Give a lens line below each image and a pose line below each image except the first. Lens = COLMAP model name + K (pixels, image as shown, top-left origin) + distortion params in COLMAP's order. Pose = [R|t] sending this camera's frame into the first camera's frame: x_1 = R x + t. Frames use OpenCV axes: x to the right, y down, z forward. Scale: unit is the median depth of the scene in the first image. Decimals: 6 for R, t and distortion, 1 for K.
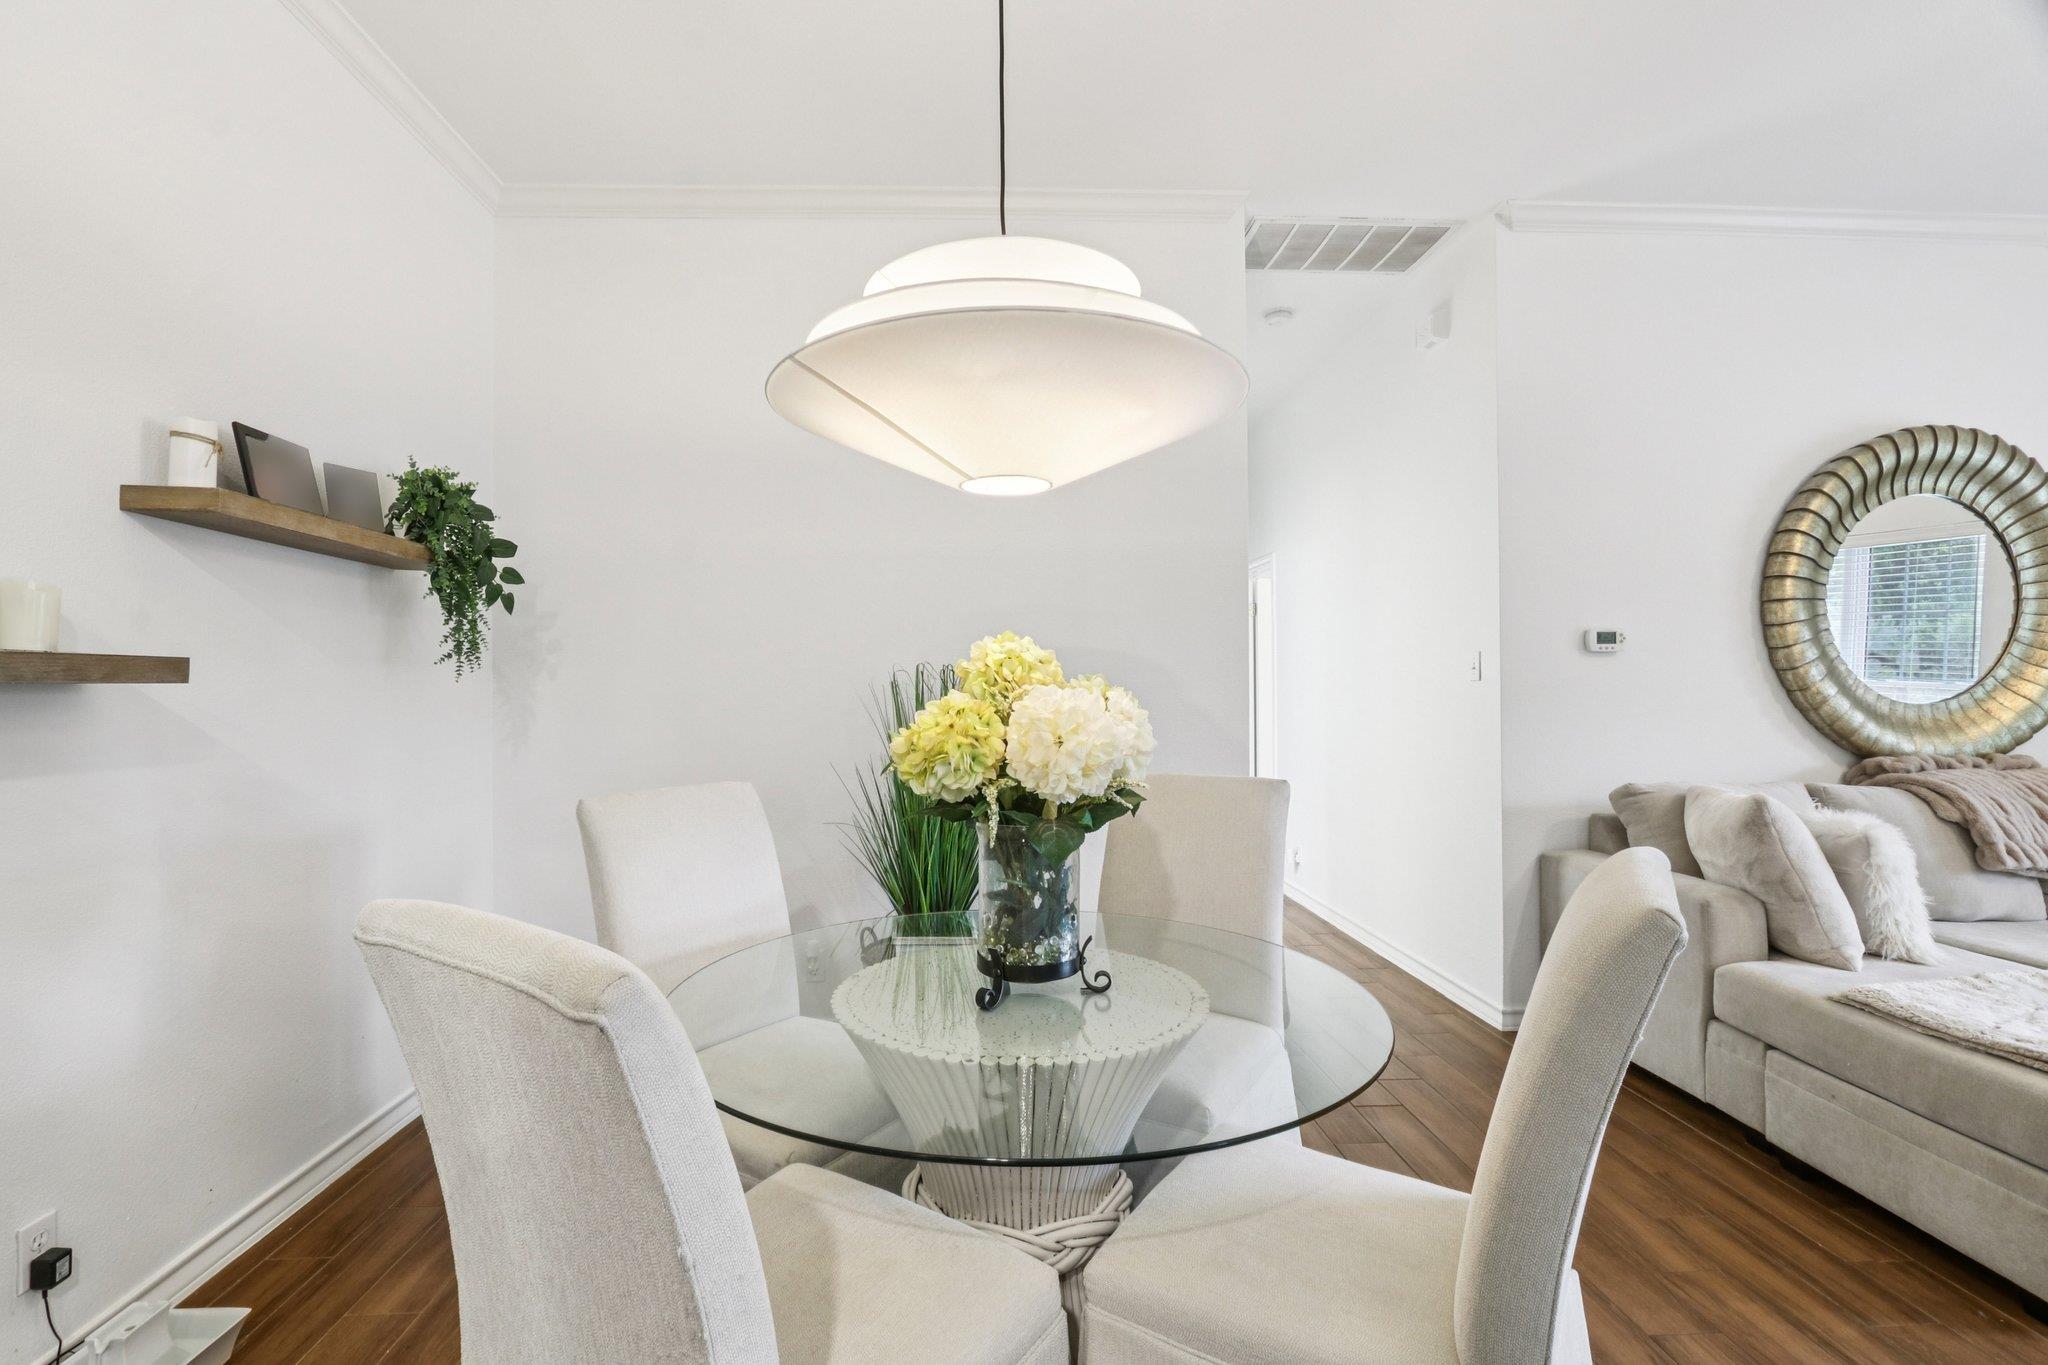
lens RADIAL K [[989.8, 0, 983.8], [0, 989.8, 680.0], [0, 0, 1]] dist [-0.004863, -0.000078]
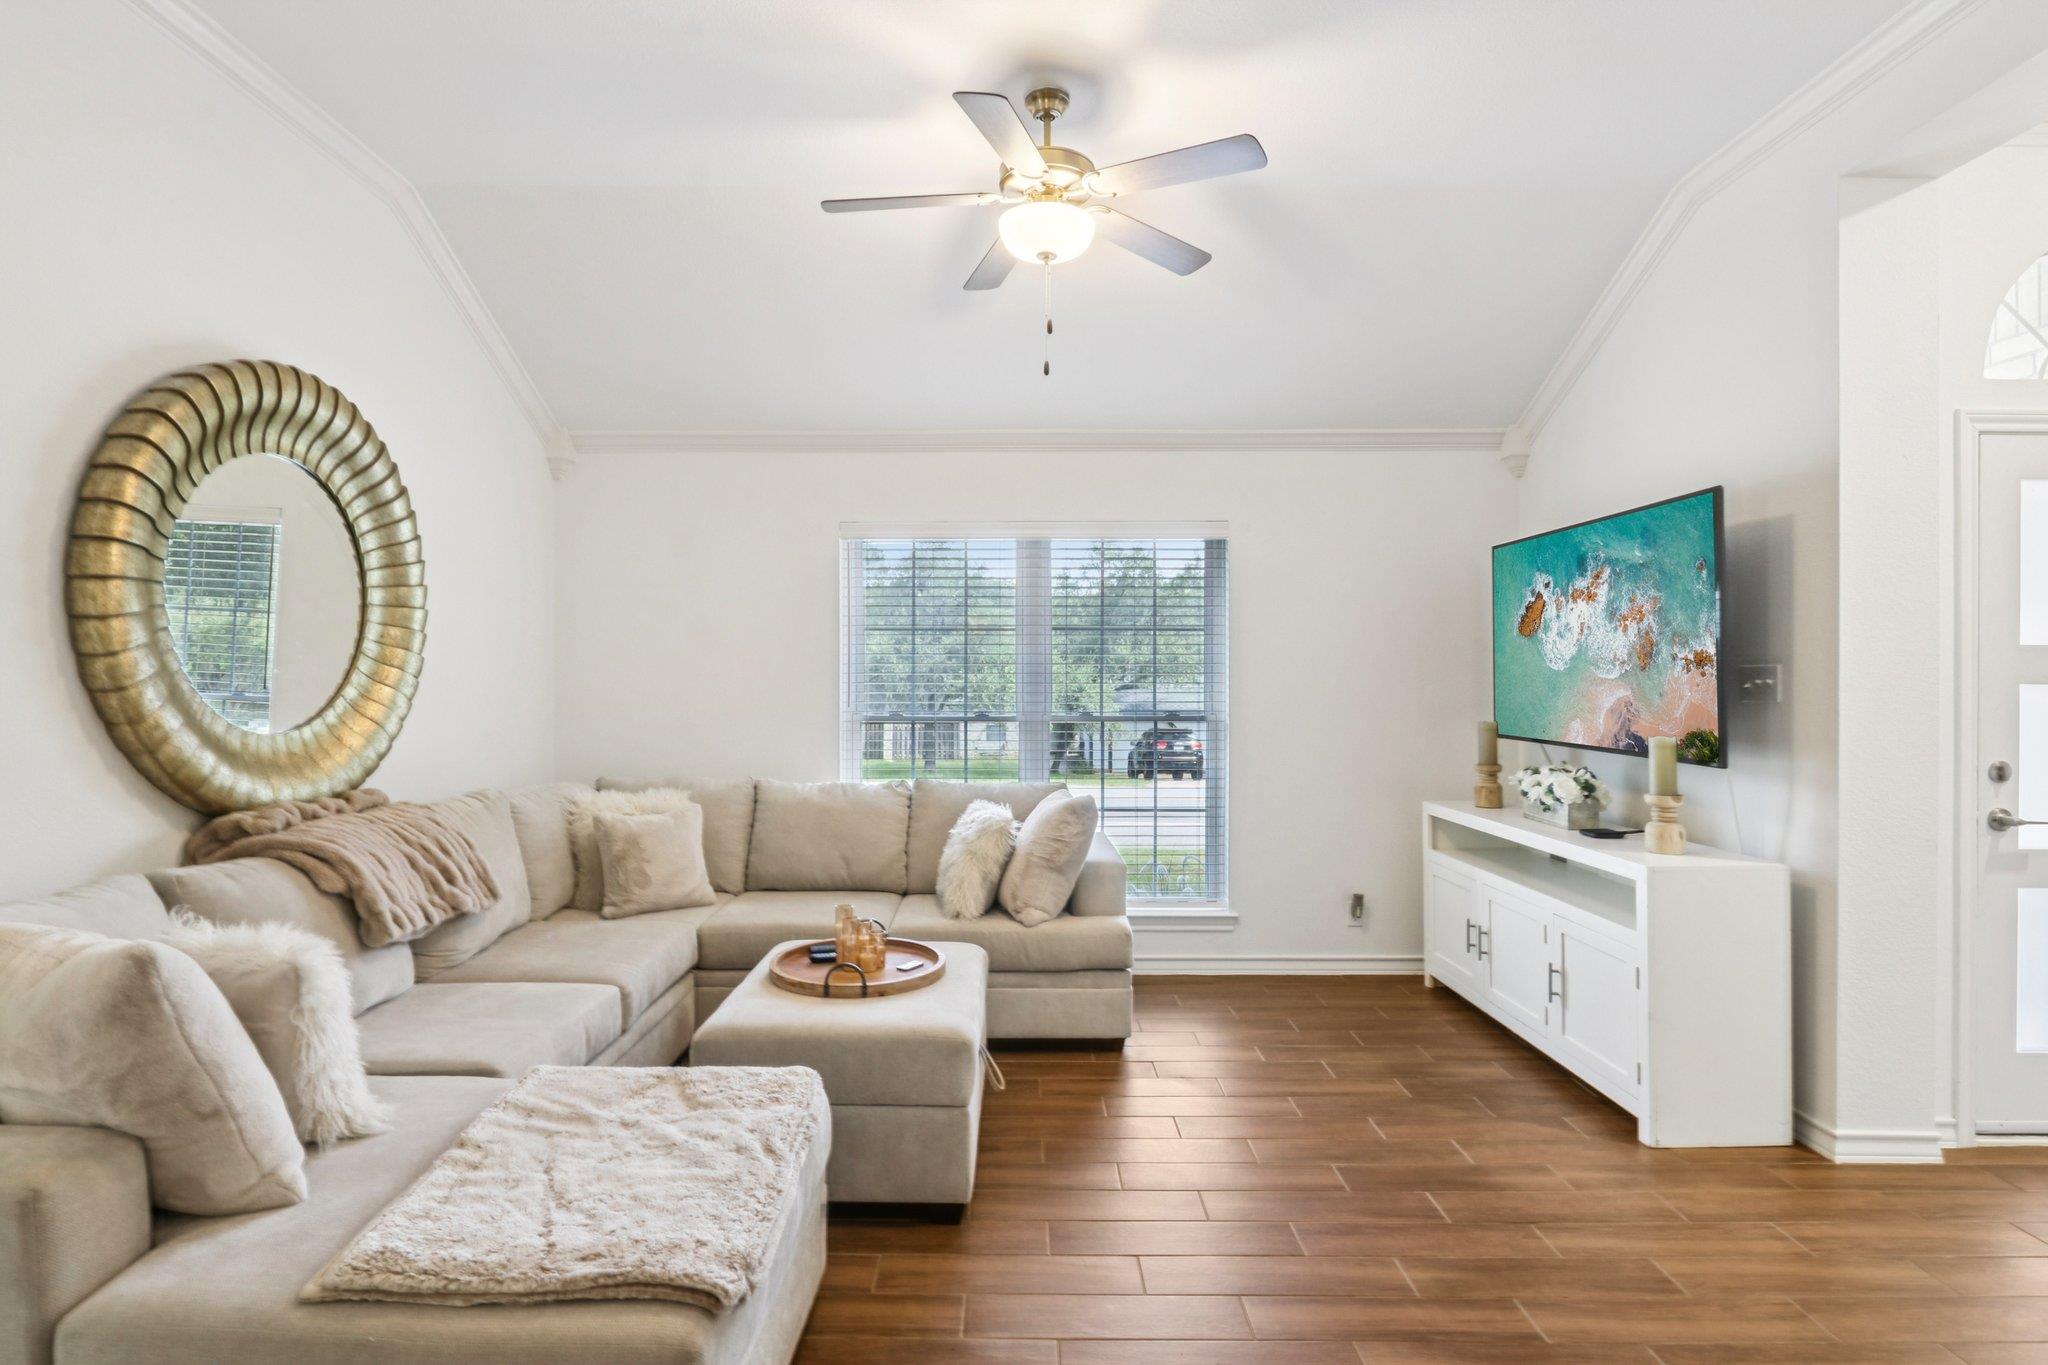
lens RADIAL K [[1006.3, 0, 1020.1], [0, 1006.3, 690.8], [0, 0, 1]] dist [-0.012690, 0.000106]
pose [[0.050166, -0.008004, 0.998709, 0.220437], [-0.019248, 0.999774, 0.008979, -0.027169], [-0.998555, -0.019674, 0.050001, 0.400595]]
